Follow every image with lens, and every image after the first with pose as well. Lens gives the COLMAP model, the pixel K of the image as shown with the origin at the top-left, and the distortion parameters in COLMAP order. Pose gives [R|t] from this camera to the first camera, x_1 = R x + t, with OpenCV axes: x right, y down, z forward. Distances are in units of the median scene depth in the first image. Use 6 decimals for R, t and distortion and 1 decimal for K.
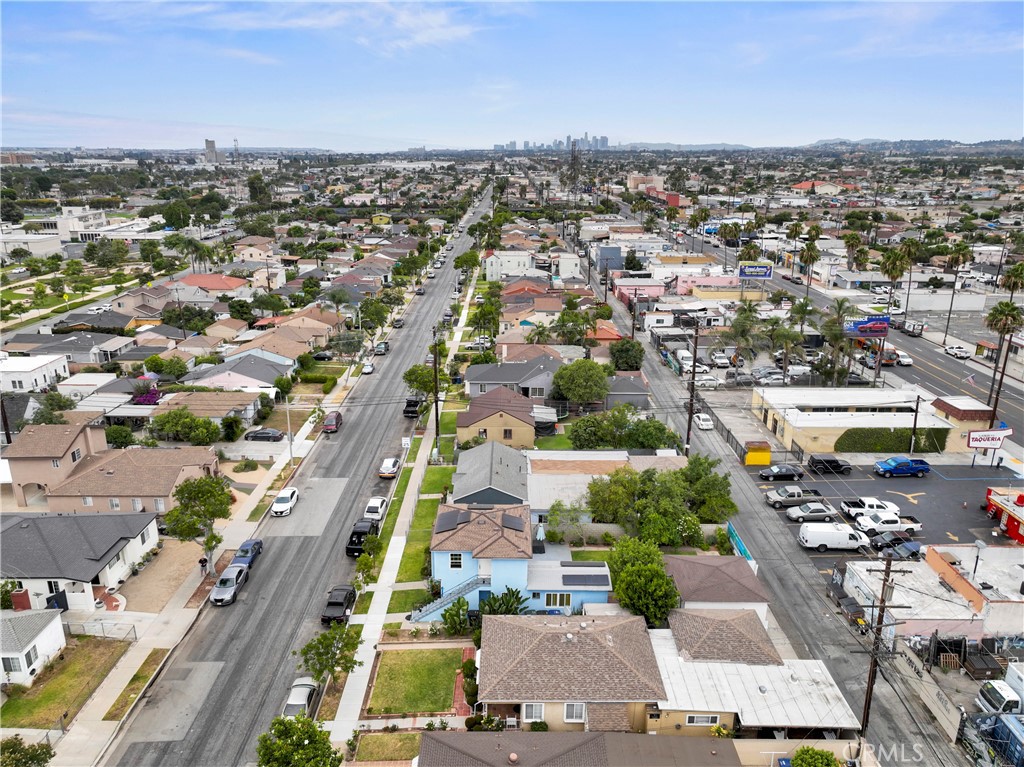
lens RADIAL K [[713.3, 0, 512.0], [0, 713.3, 383.5], [0, 0, 1]] dist [0.005099, 0.009519]
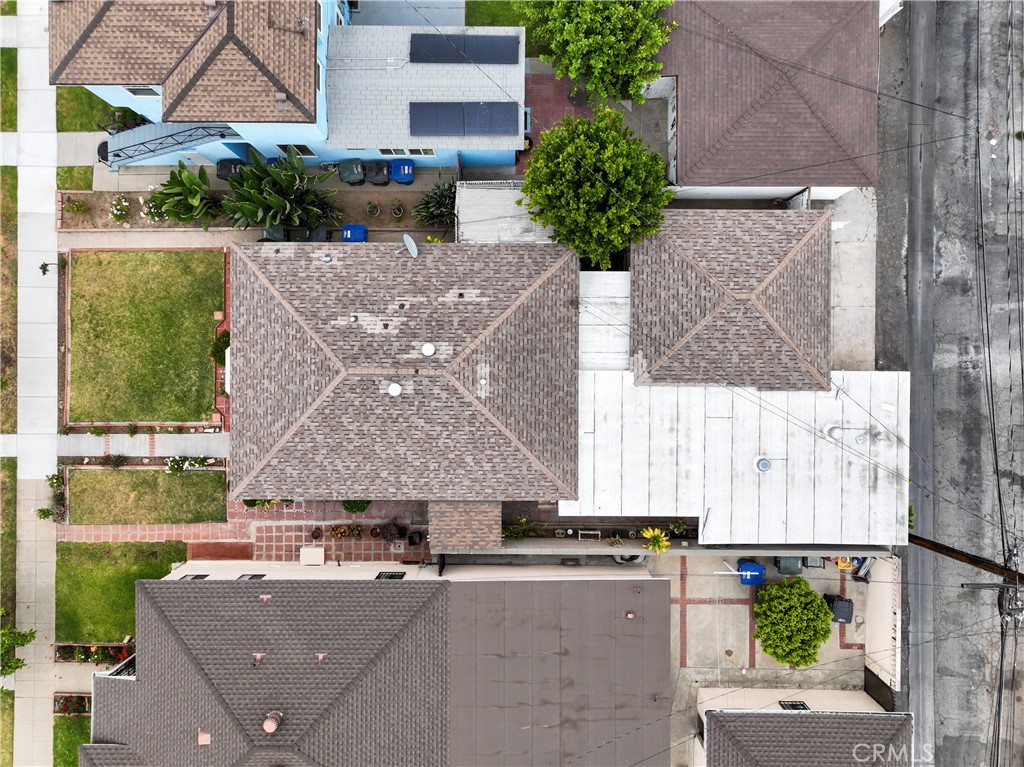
lens RADIAL K [[713.3, 0, 512.0], [0, 713.3, 383.5], [0, 0, 1]] dist [0.005099, 0.009519]
pose [[0.999907, 0.007082, -0.011672, 0.103413], [0.009044, 0.296810, 0.954894, -0.061863], [0.010227, -0.954910, 0.296718, 0.548163]]
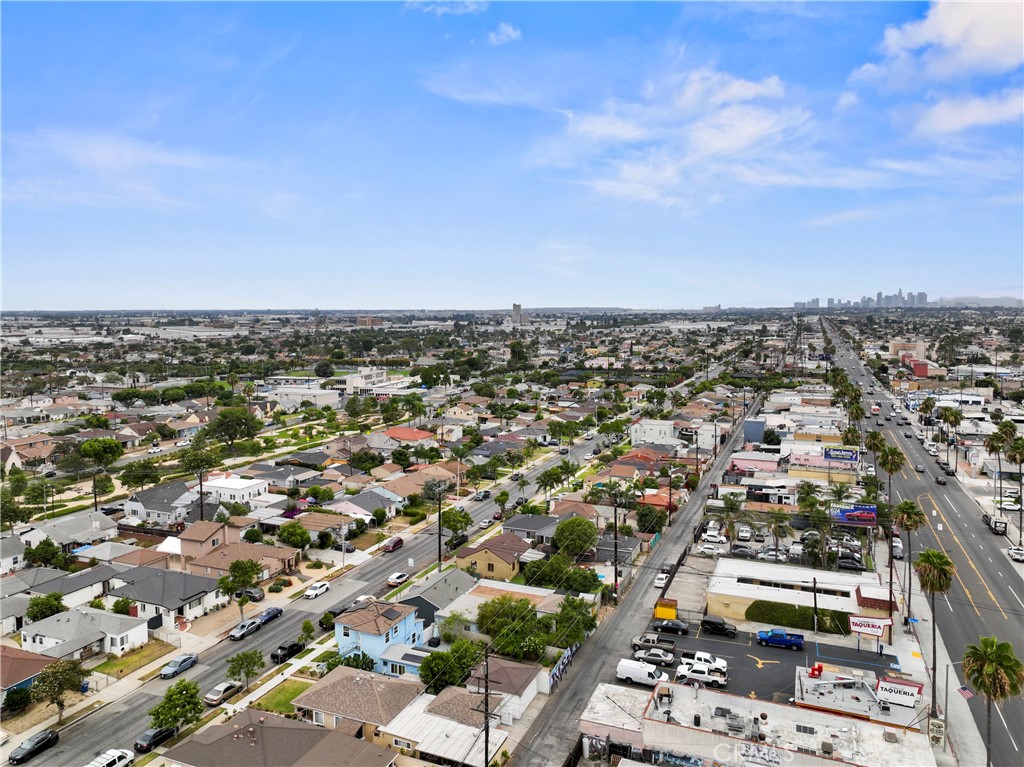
lens RADIAL K [[713.3, 0, 512.0], [0, 713.3, 383.5], [0, 0, 1]] dist [0.005099, 0.009519]
pose [[0.922323, 0.029426, -0.385298, 0.637163], [-0.110068, 0.975798, -0.188955, -0.018797], [0.370413, 0.216686, 0.903239, -0.297571]]
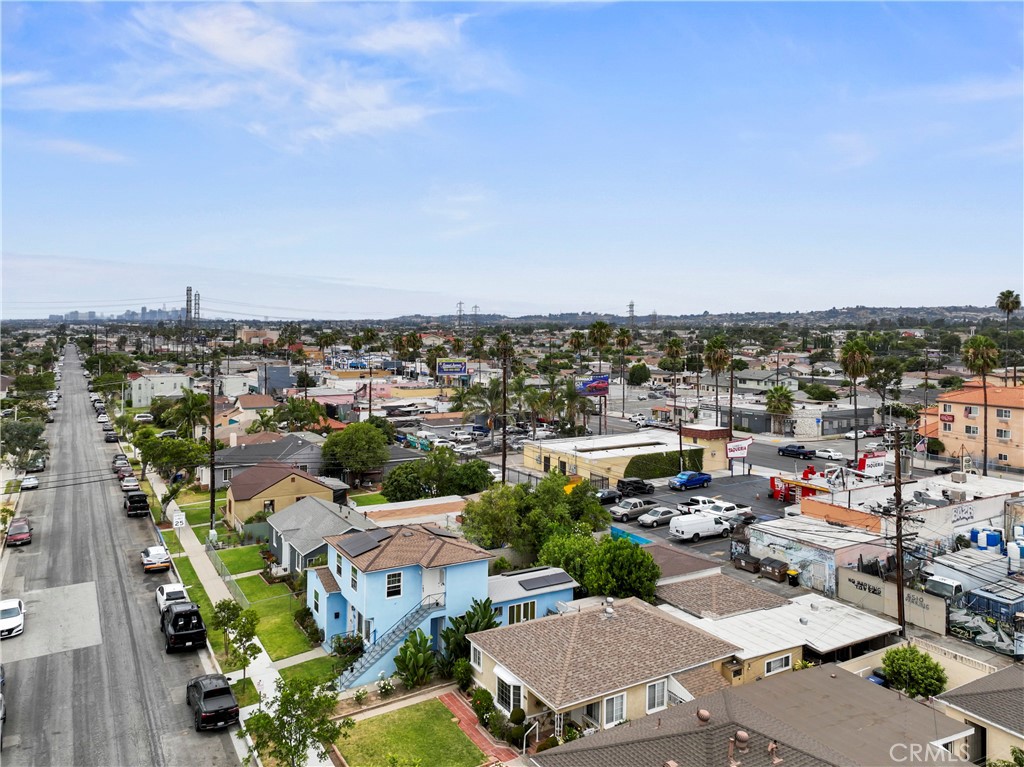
lens RADIAL K [[729.1, 0, 496.3], [0, 729.1, 336.6], [0, 0, 1]] dist [0.005137, 0.005766]
pose [[0.865599, -0.001522, 0.500736, -0.274467], [0.147838, 0.956195, -0.252655, 0.158953], [-0.478417, 0.292725, 0.827907, 0.192912]]
